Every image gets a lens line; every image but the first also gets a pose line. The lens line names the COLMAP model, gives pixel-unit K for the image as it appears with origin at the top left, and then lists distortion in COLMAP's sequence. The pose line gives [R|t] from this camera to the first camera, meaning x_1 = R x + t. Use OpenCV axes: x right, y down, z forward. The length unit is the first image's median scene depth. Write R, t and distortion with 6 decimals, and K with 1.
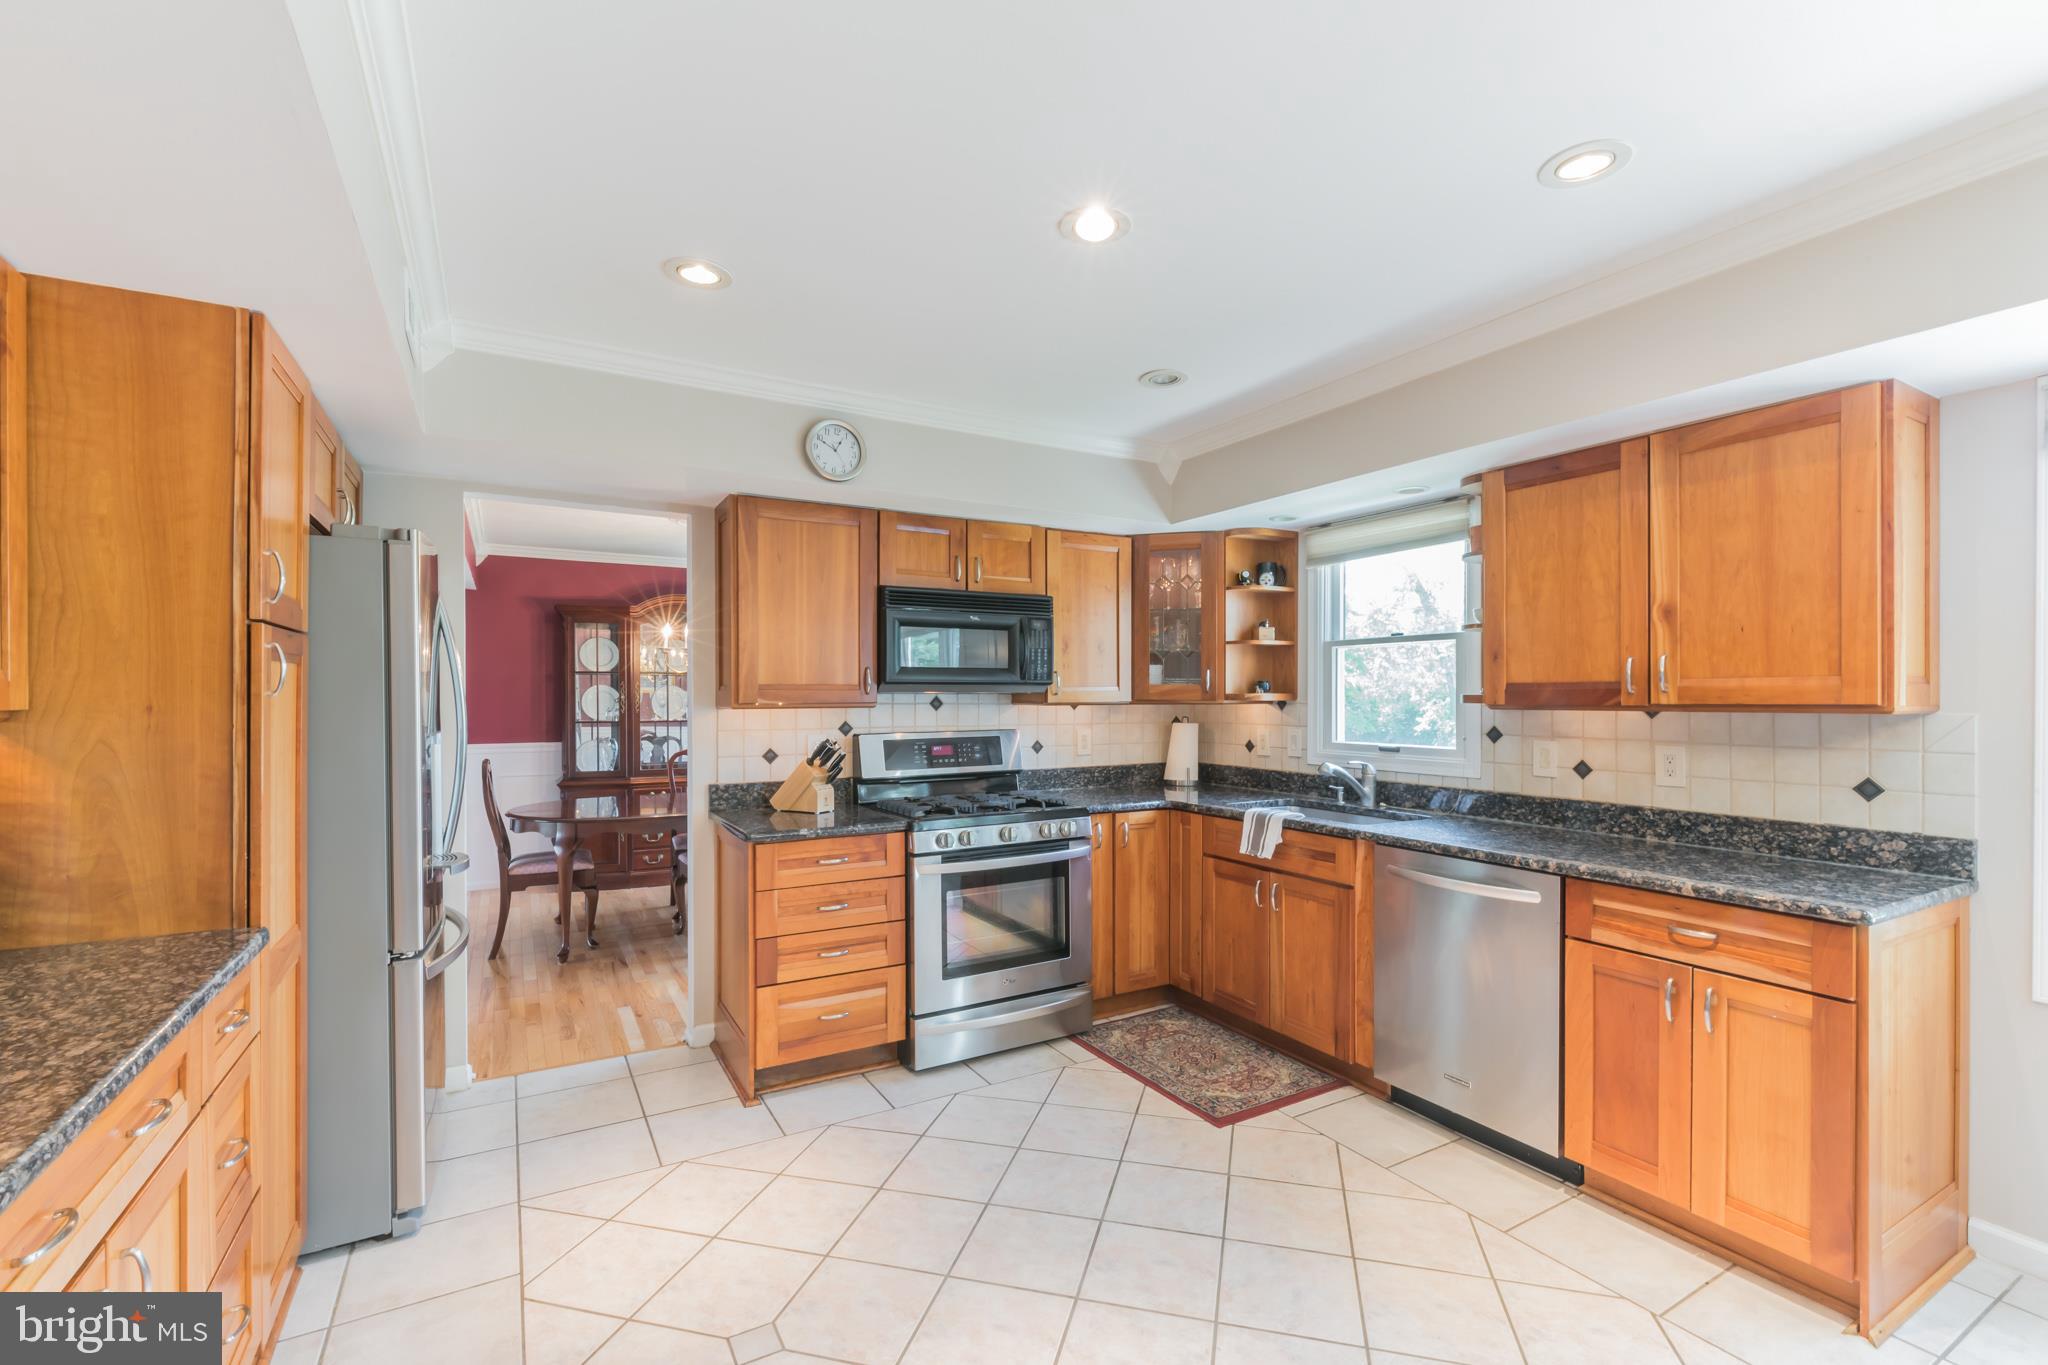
lens RADIAL K [[889.6, 0, 1022.5], [0, 889.6, 696.8], [0, 0, 1]] dist [0.000658, -0.000676]
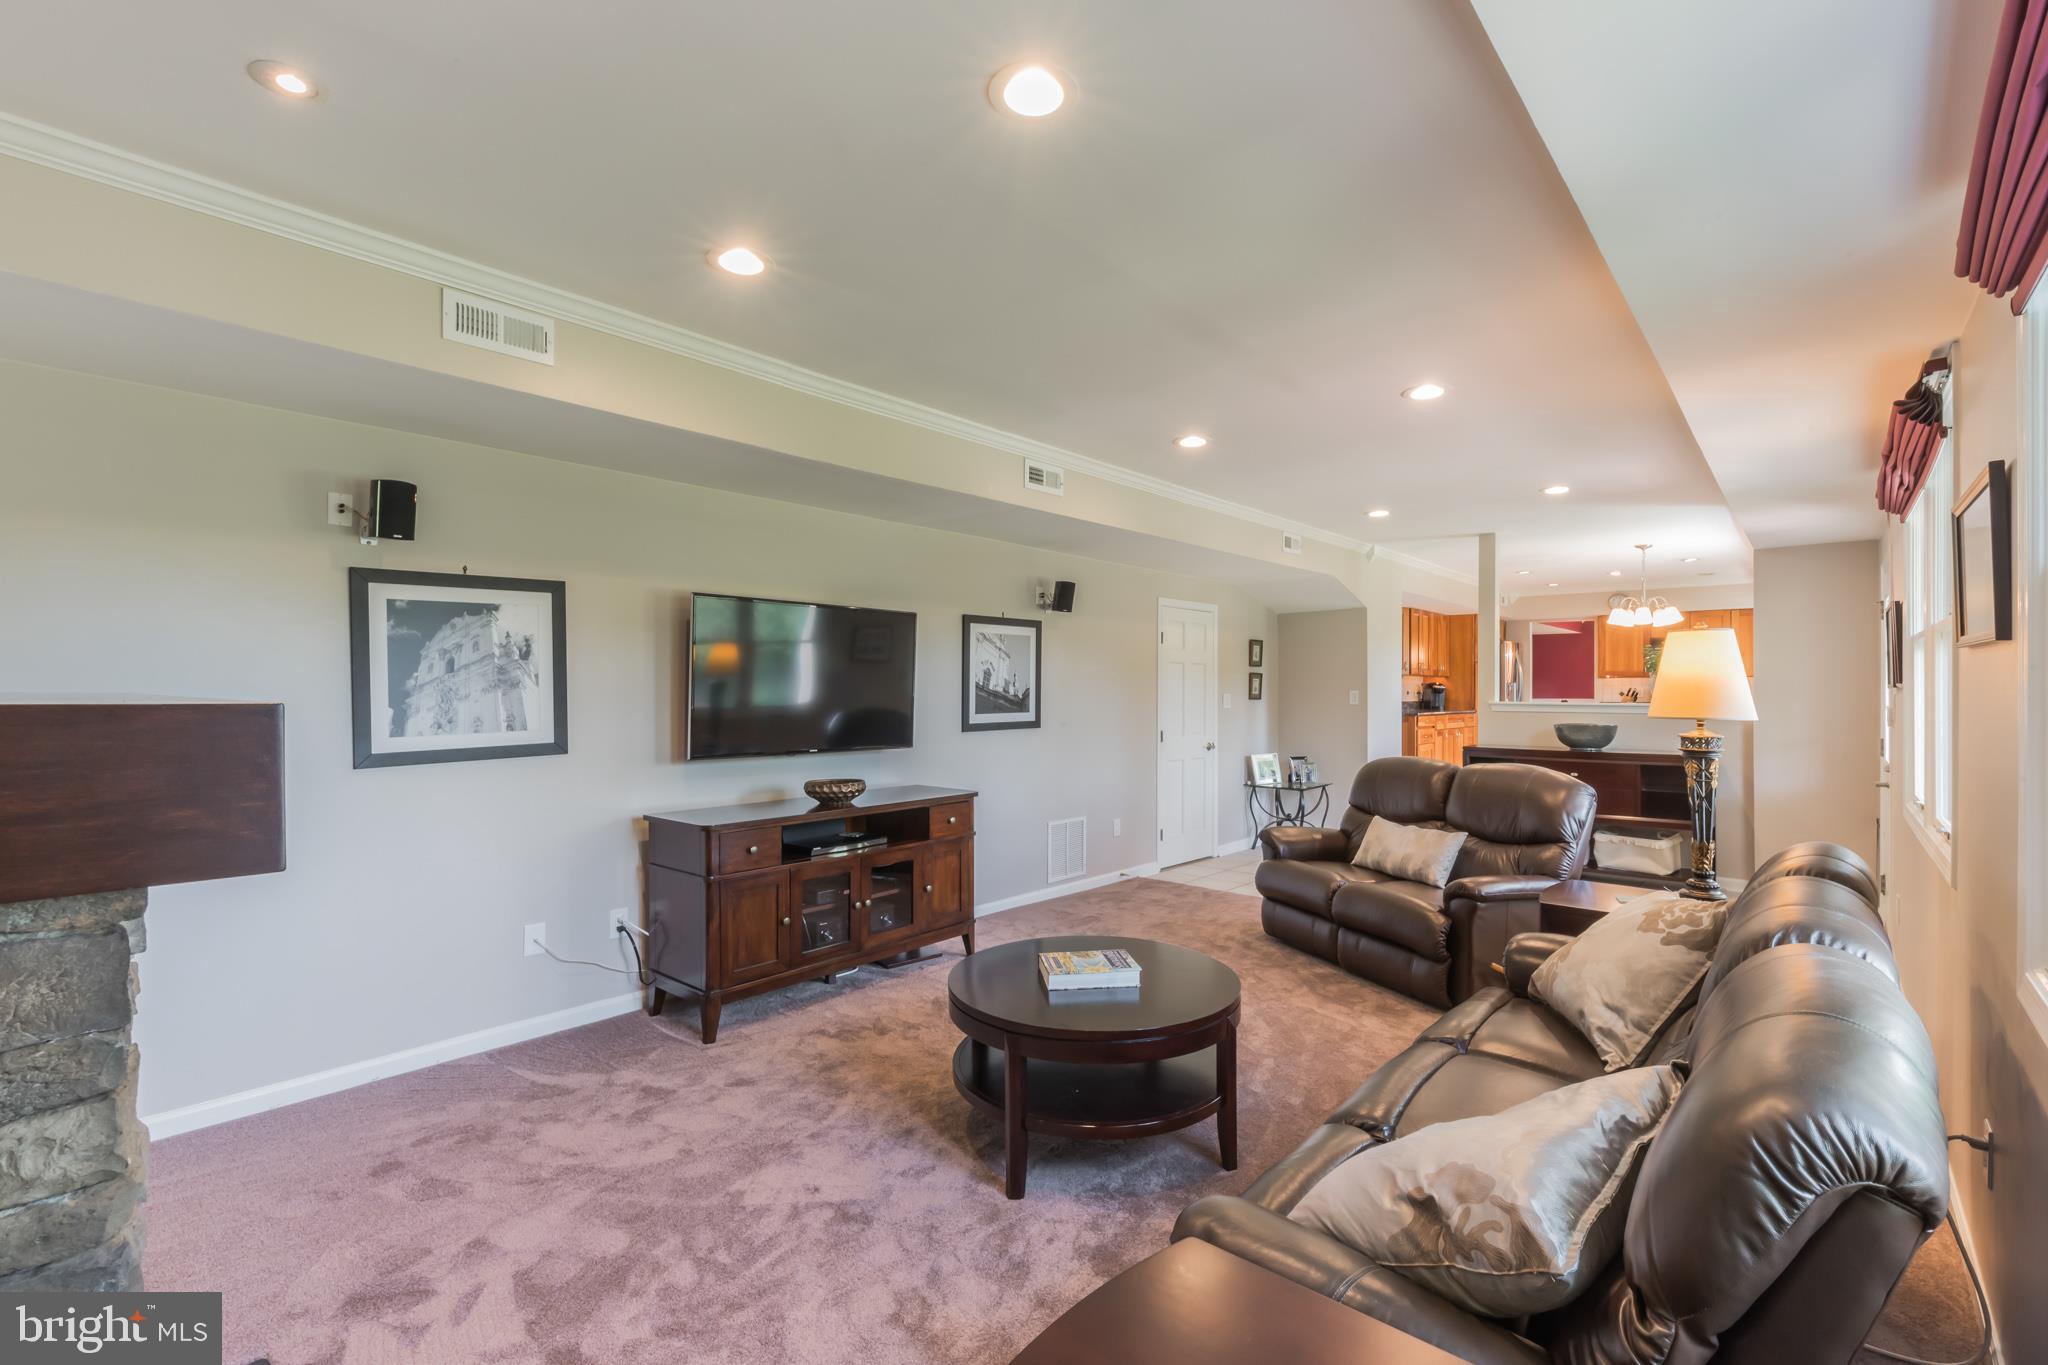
lens RADIAL K [[889.6, 0, 1024.6], [0, 889.6, 687.1], [0, 0, 1]] dist [0.000658, -0.000676]
pose [[0.303753, 0.003058, -0.952746, 2.429624], [-0.003973, 0.999990, 0.001943, 0.052532], [0.952742, 0.003195, 0.303763, -2.307180]]
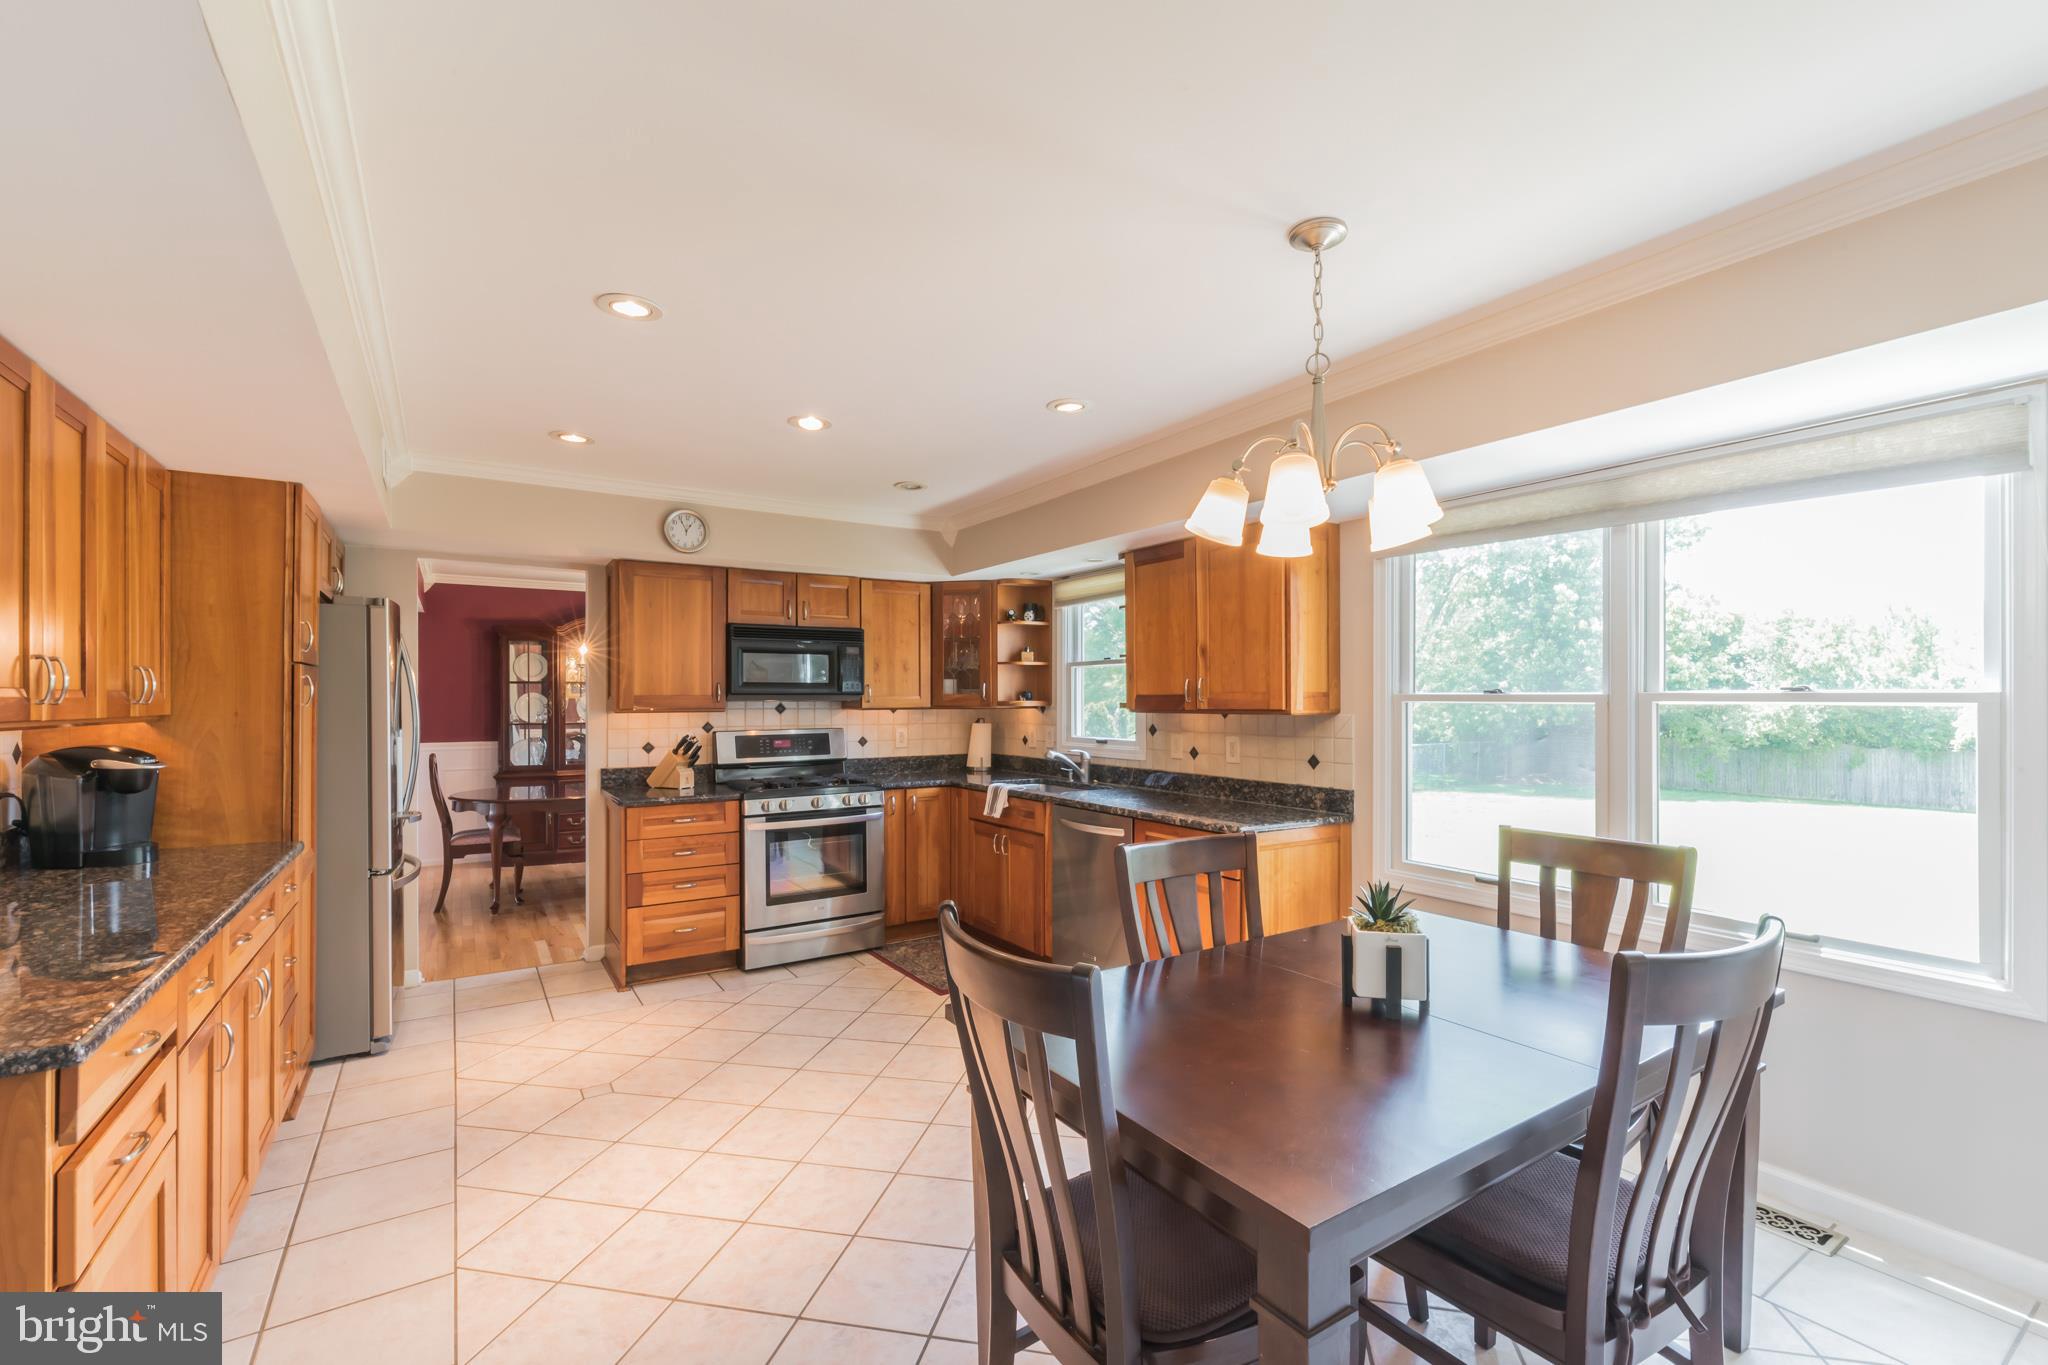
lens RADIAL K [[889.6, 0, 1019.0], [0, 889.6, 693.8], [0, 0, 1]] dist [0.000658, -0.000676]
pose [[0.999125, -0.000734, 0.041806, 0.261565], [0.001012, 0.999978, -0.006624, -0.007101], [-0.041800, 0.006661, 0.999104, -0.440628]]
